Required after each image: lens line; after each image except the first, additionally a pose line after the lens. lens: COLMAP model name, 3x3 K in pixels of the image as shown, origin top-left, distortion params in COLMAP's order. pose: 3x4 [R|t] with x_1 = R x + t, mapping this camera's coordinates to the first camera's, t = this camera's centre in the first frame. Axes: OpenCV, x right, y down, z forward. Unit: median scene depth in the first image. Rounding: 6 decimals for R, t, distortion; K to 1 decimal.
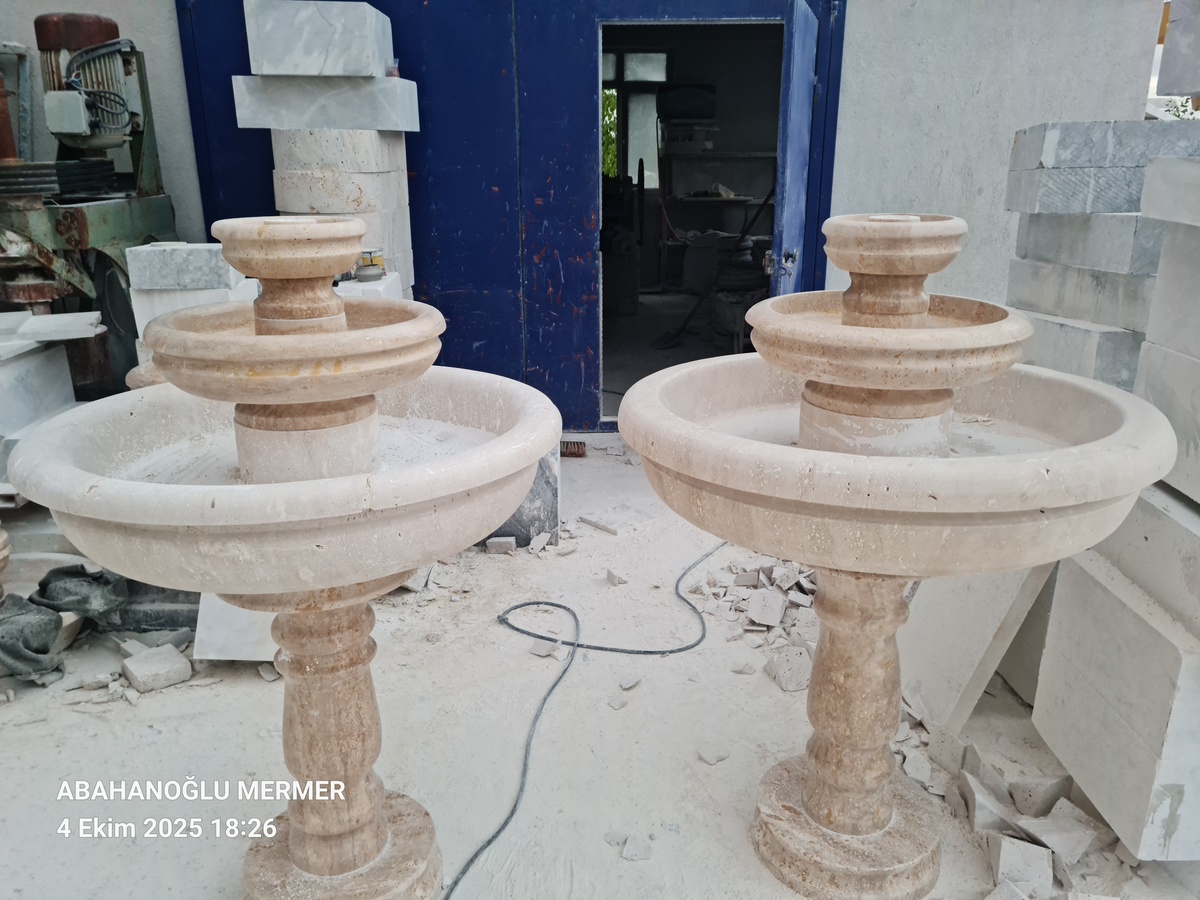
lens RADIAL K [[945.0, 0, 601.0], [0, 945.0, 444.9], [0, 0, 1]] dist [0.093646, -0.099377]
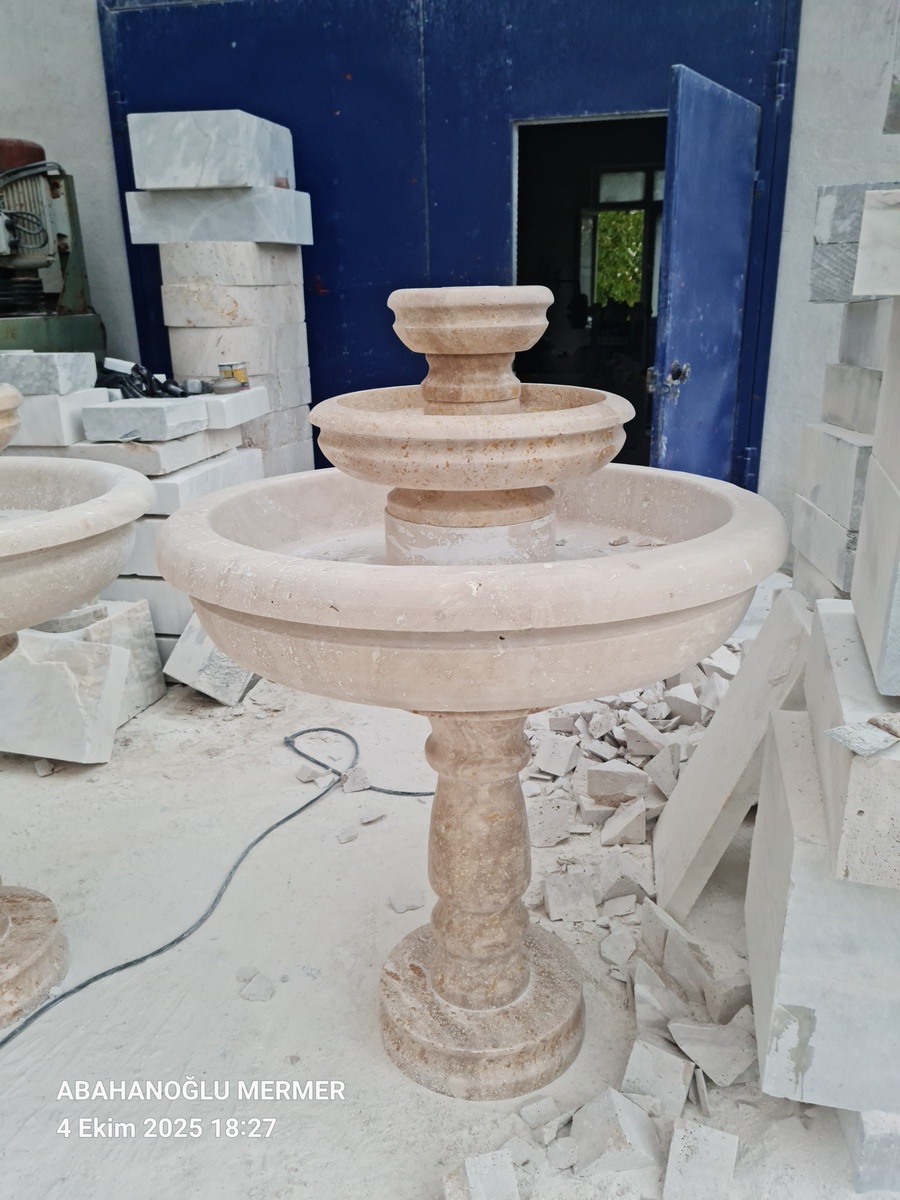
lens RADIAL K [[945.0, 0, 455.5], [0, 945.0, 611.1], [0, 0, 1]] dist [0.093646, -0.099377]
pose [[0.970182, 0.063639, -0.233875, 0.287792], [-0.057862, 0.997828, 0.031488, 0.011289], [0.235371, -0.017017, 0.971757, 0.101689]]
